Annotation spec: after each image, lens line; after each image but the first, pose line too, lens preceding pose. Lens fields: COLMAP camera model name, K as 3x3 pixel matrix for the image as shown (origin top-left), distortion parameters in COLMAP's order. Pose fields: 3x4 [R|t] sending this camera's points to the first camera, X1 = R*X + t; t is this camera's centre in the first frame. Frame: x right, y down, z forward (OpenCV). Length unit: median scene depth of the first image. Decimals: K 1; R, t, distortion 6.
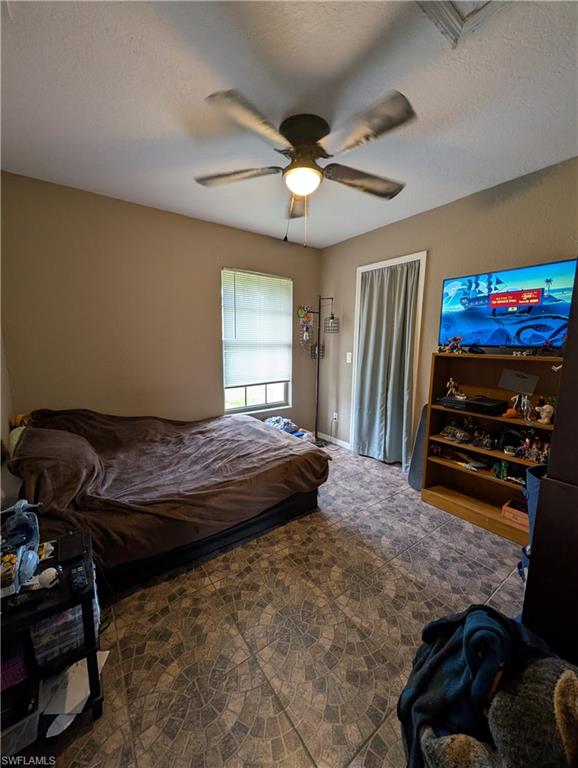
lens RADIAL K [[293.2, 0, 287.4], [0, 293.2, 385.3], [0, 0, 1]] dist [-0.003110, 0.000379]
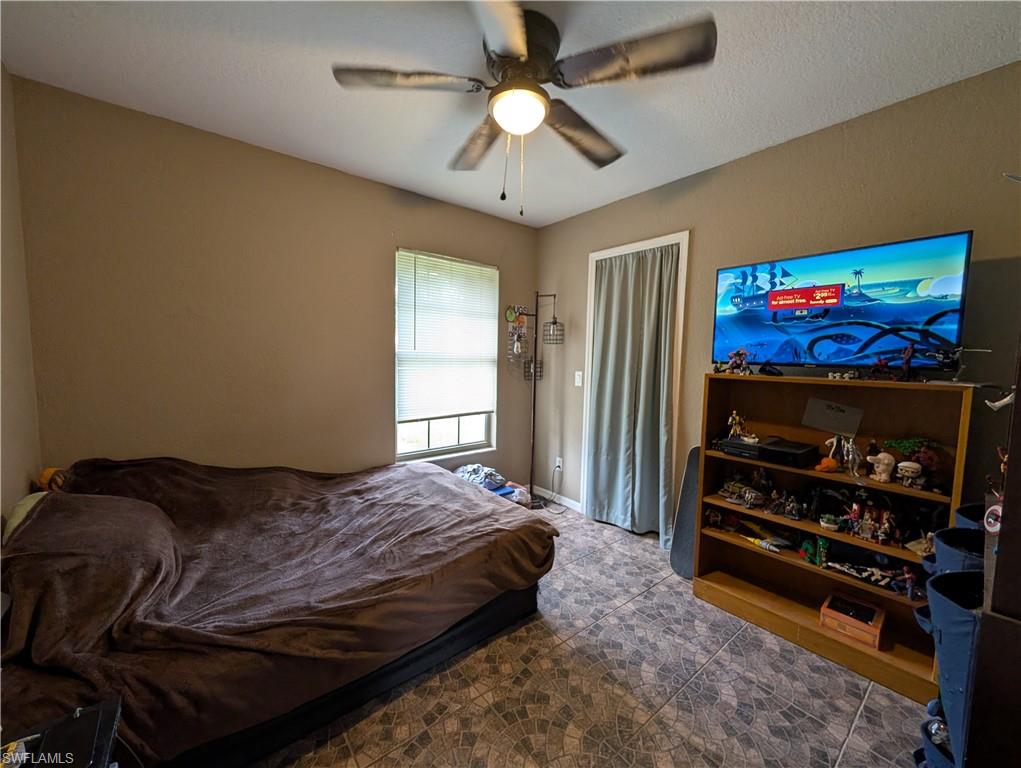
lens RADIAL K [[389.7, 0, 510.9], [0, 389.7, 384.5], [0, 0, 1]] dist [-0.003110, 0.000379]
pose [[0.998260, 0.006652, 0.058591, -0.008487], [-0.002179, 0.997099, -0.076079, -0.014612], [-0.058927, 0.075819, 0.995379, 0.126232]]
